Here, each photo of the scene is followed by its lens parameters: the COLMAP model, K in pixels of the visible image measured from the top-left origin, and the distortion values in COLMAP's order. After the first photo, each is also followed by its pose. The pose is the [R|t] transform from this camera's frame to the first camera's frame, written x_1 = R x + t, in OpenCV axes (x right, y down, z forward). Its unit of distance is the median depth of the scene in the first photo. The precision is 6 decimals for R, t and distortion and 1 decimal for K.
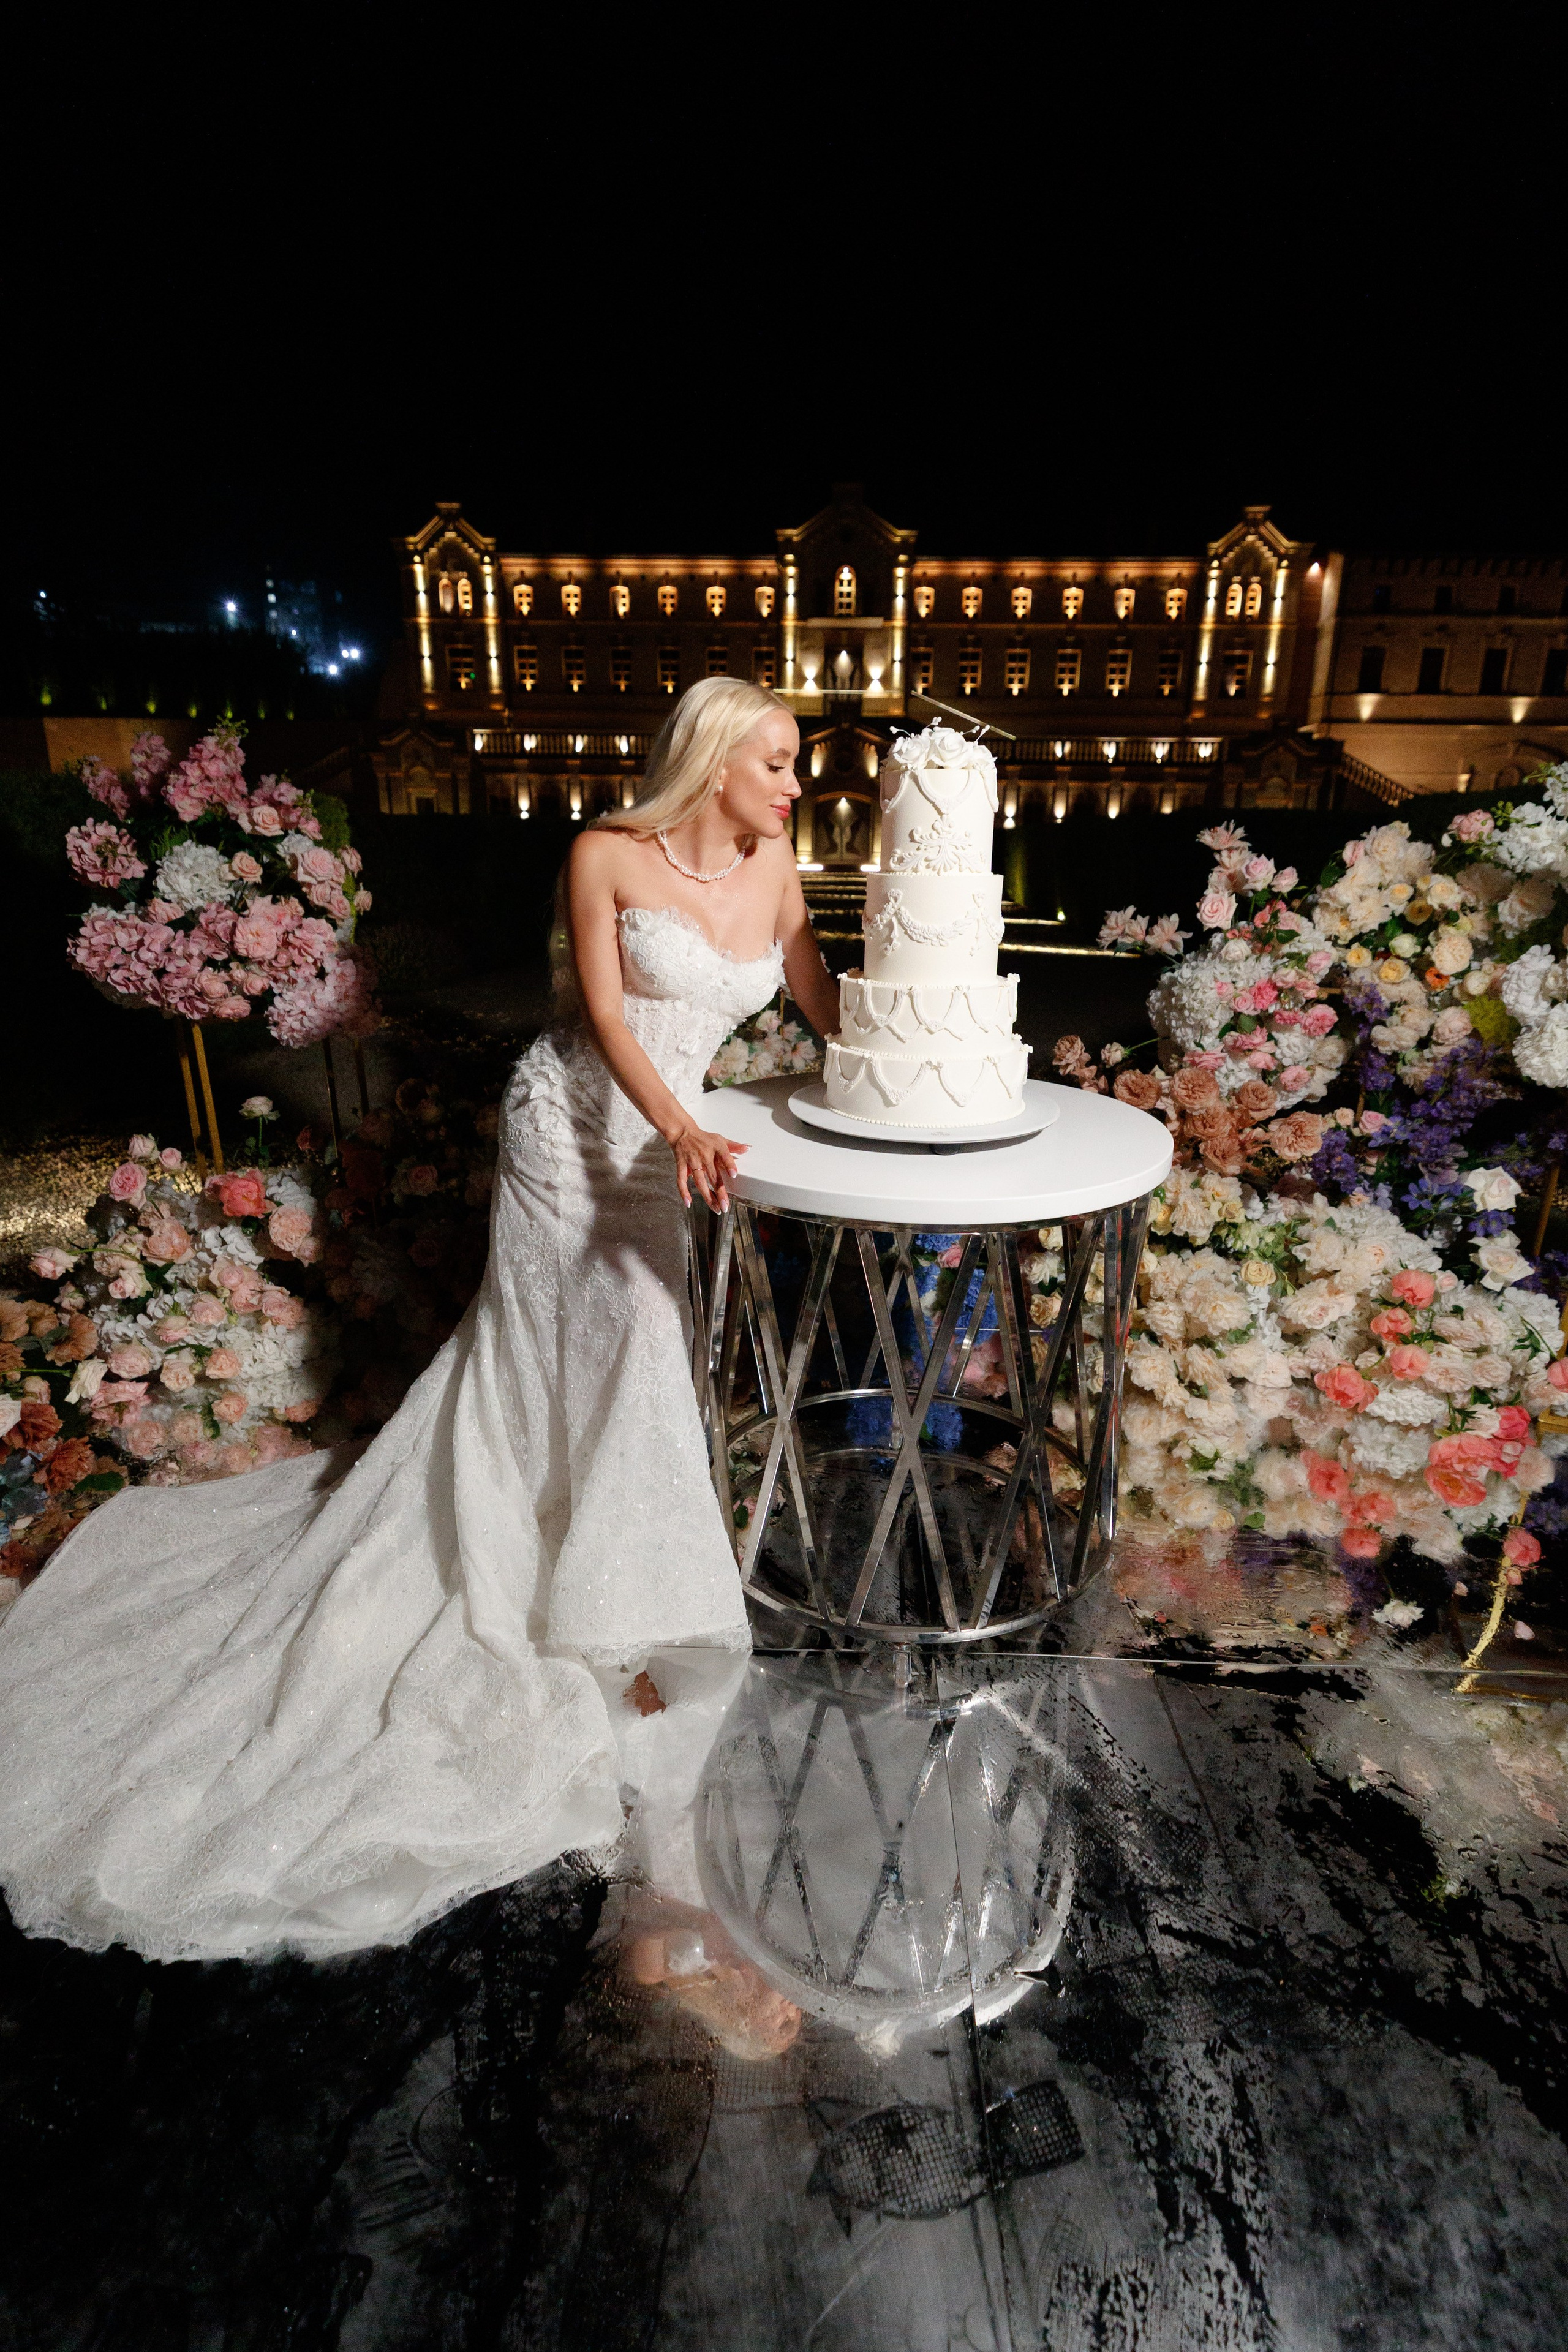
lens RADIAL K [[1058.5, 0, 798.6], [0, 1058.5, 1177.7], [0, 0, 1]] dist [-0.001197, -0.000156]
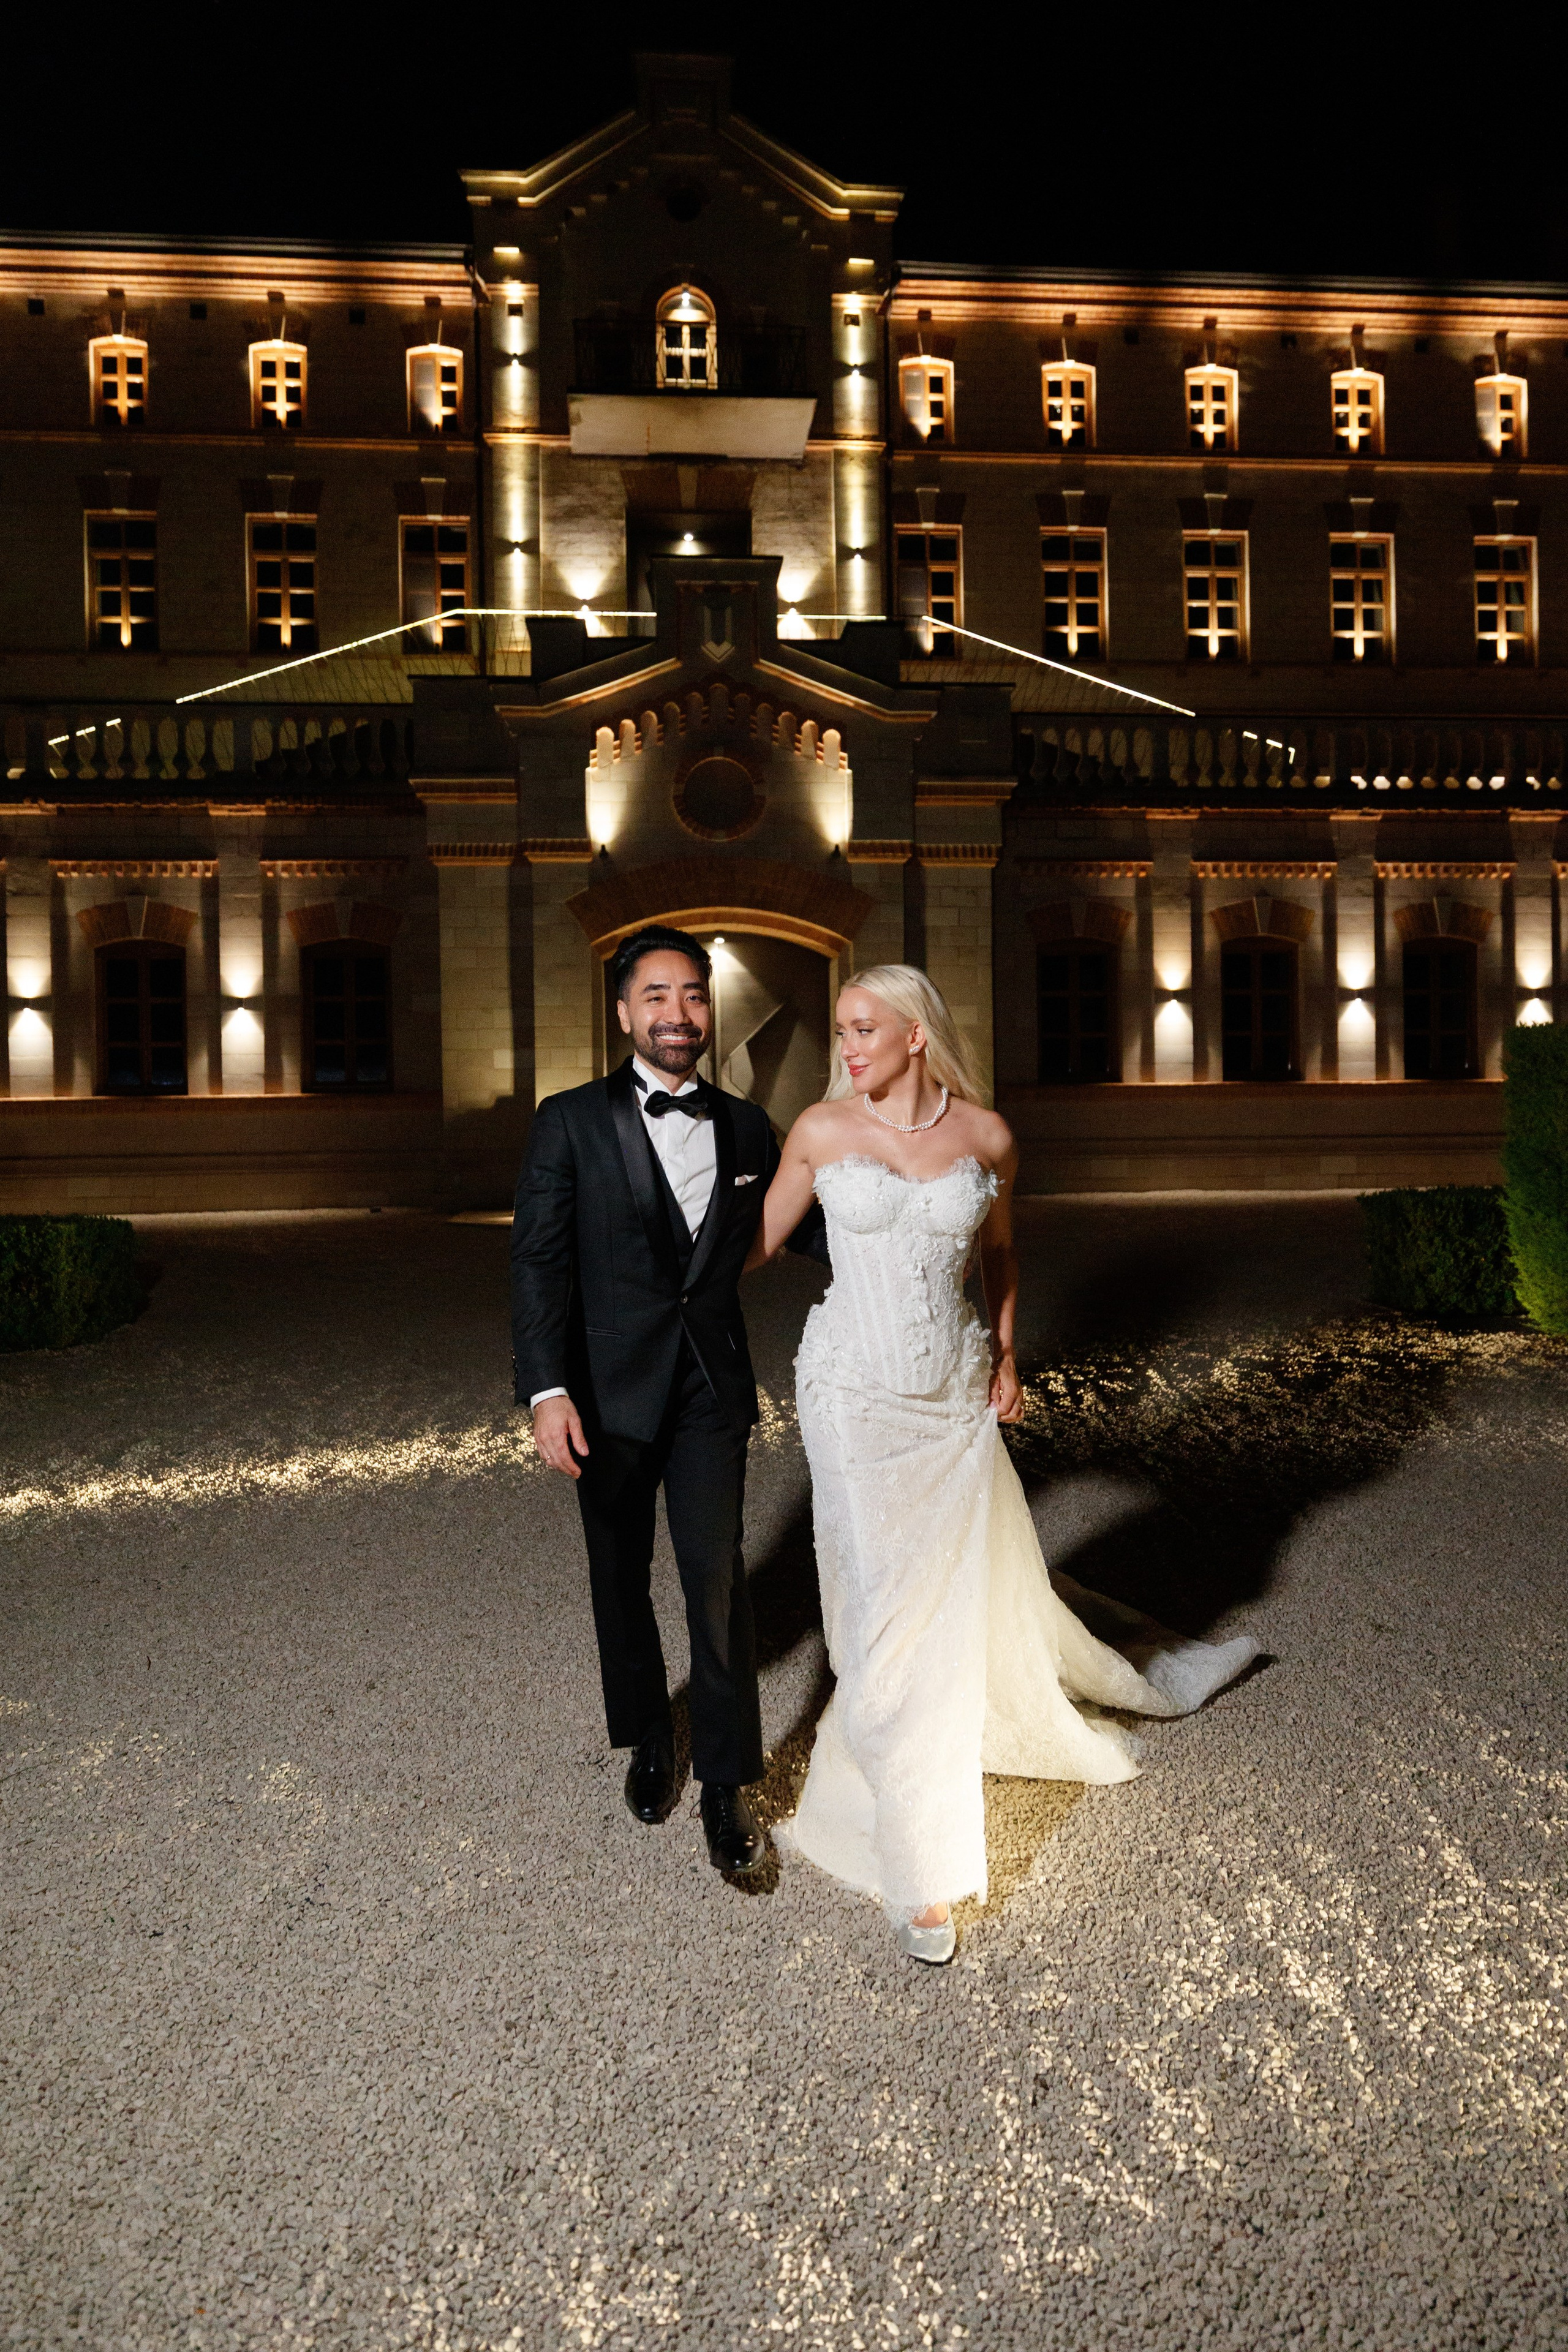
lens RADIAL K [[1509.2, 0, 798.1], [0, 1509.2, 1123.8], [0, 0, 1]] dist [-0.003039, -0.000918]
pose [[0.992105, -0.029310, 0.121935, 0.015082], [0.061818, 0.960269, -0.272144, -0.203324], [-0.109114, 0.277533, 0.954500, 0.626204]]
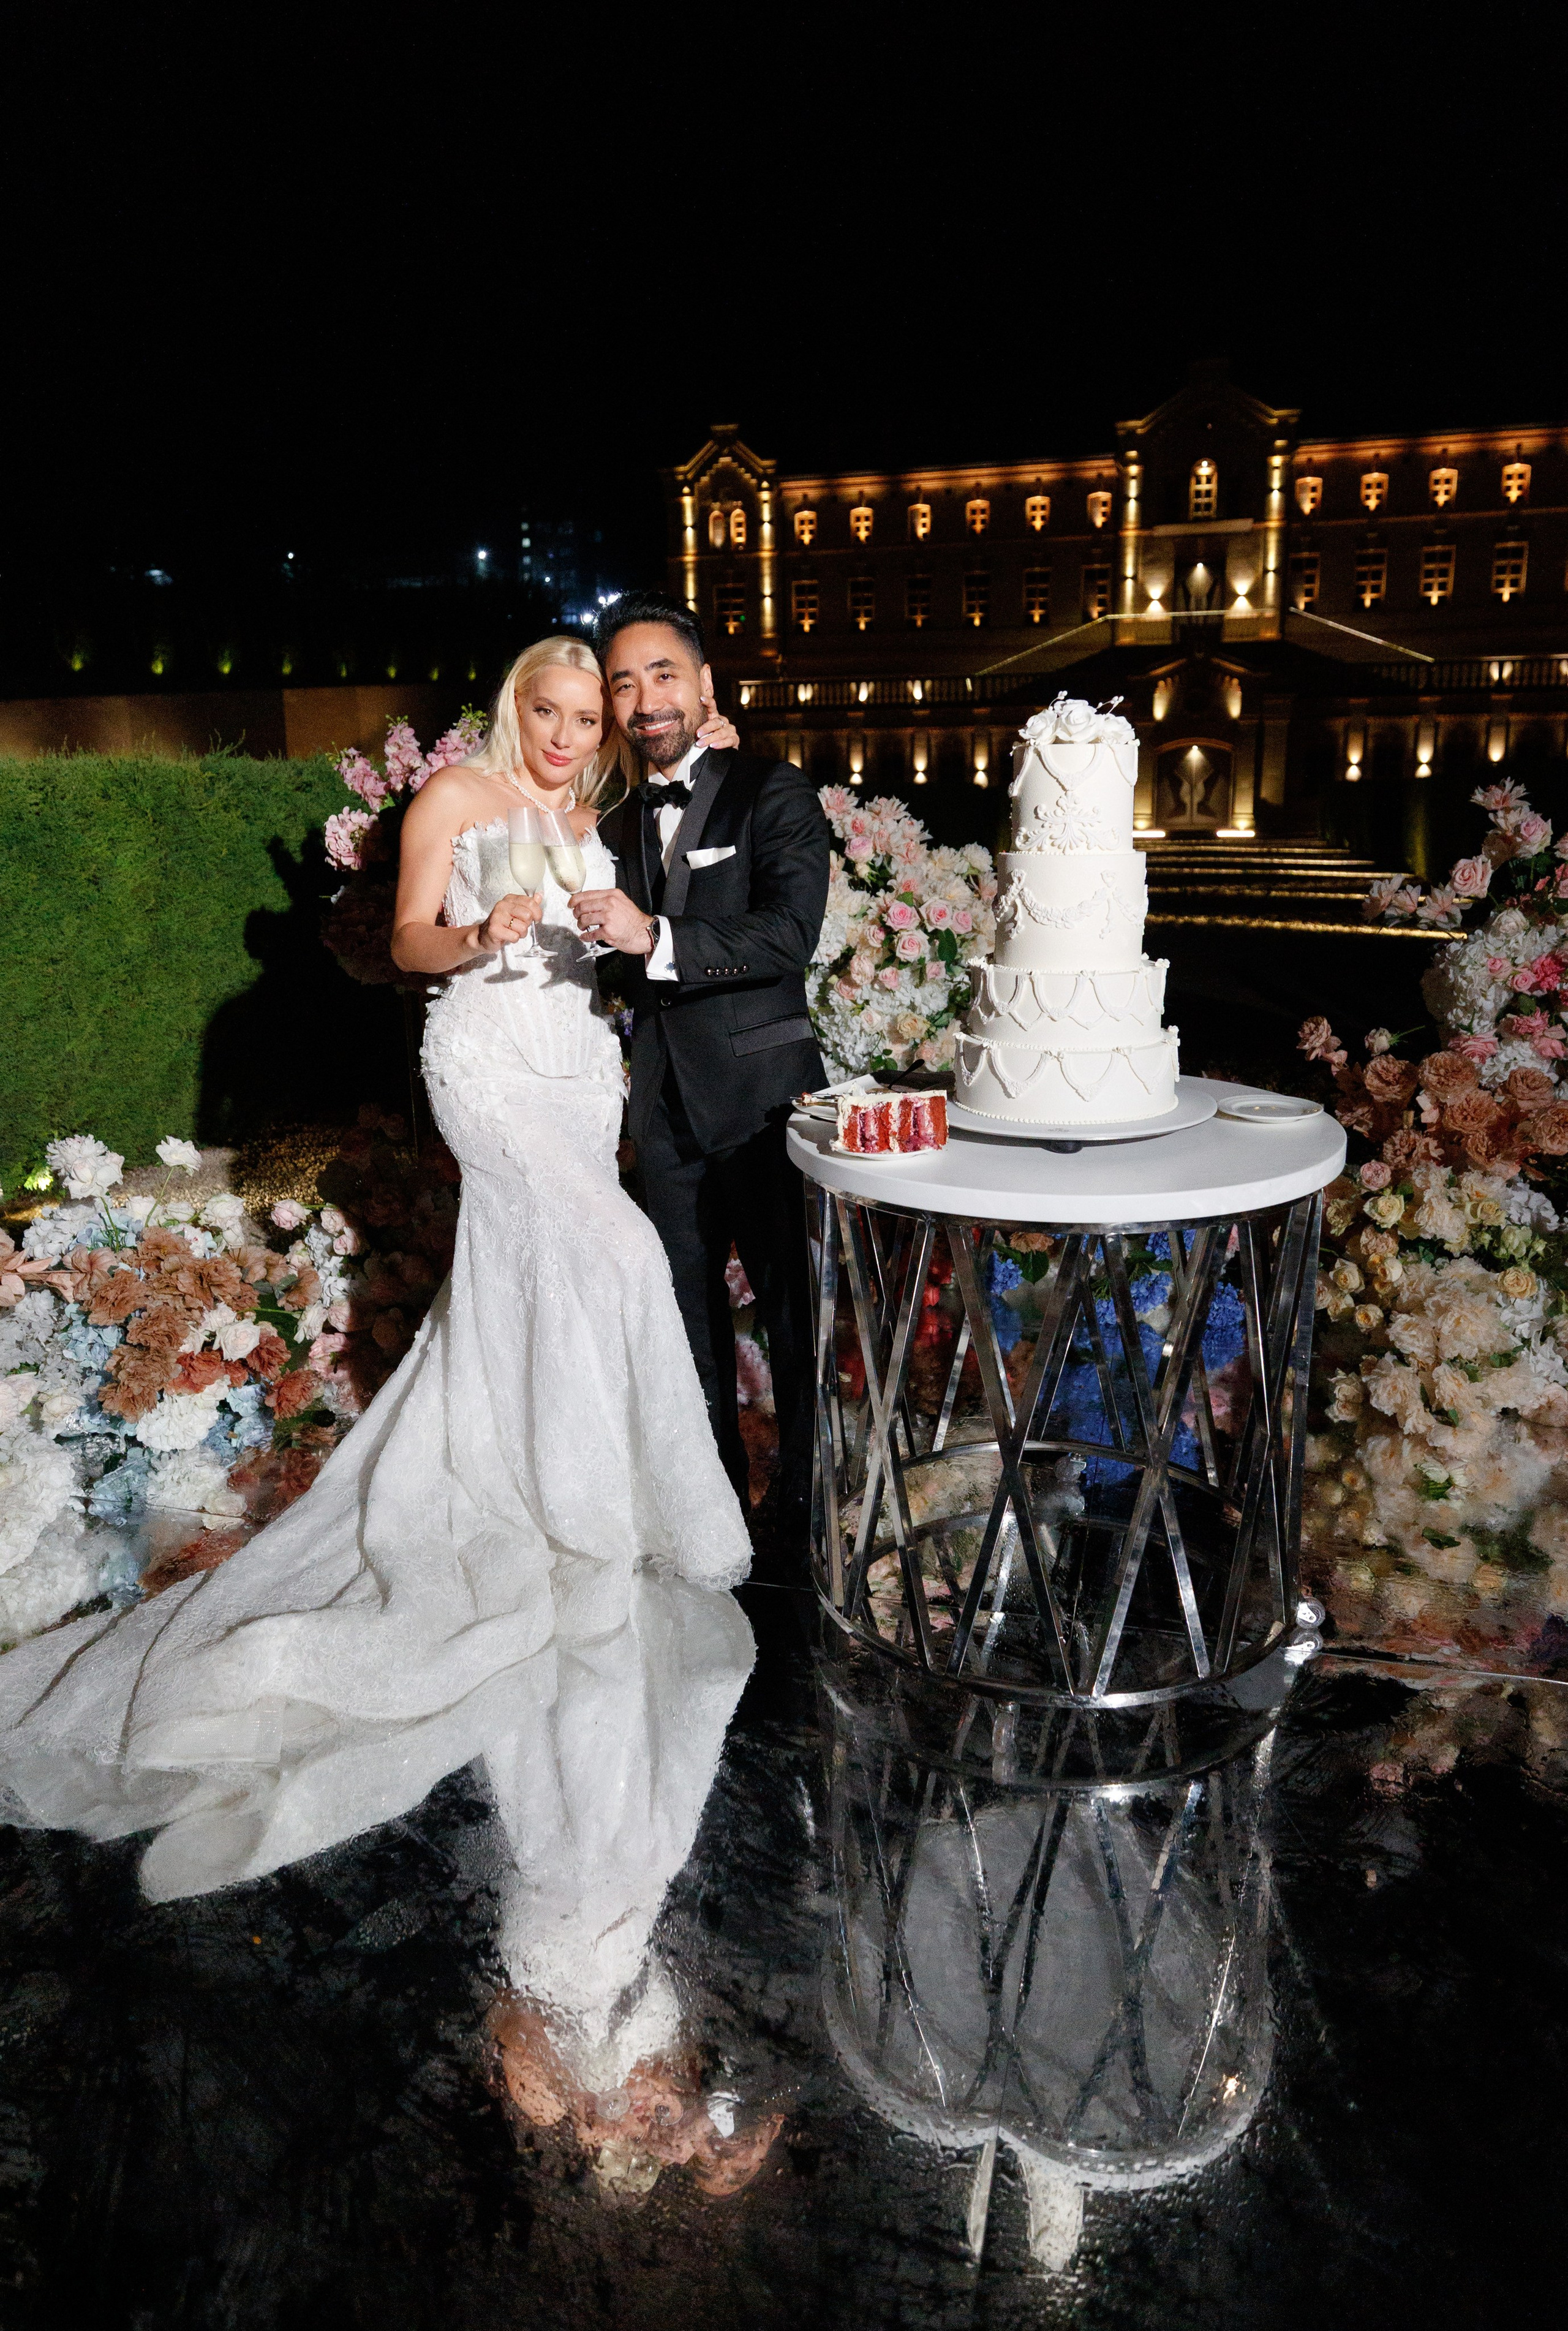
lens RADIAL K [[1377.0, 0, 834.4], [0, 1377.0, 1112.5], [0, 0, 1]] dist [-0.001857, -0.000824]
pose [[0.976537, 0.023114, -0.214105, 0.006047], [-0.041823, 0.995649, -0.083270, 0.003290], [0.211249, 0.090270, 0.973255, -0.011628]]
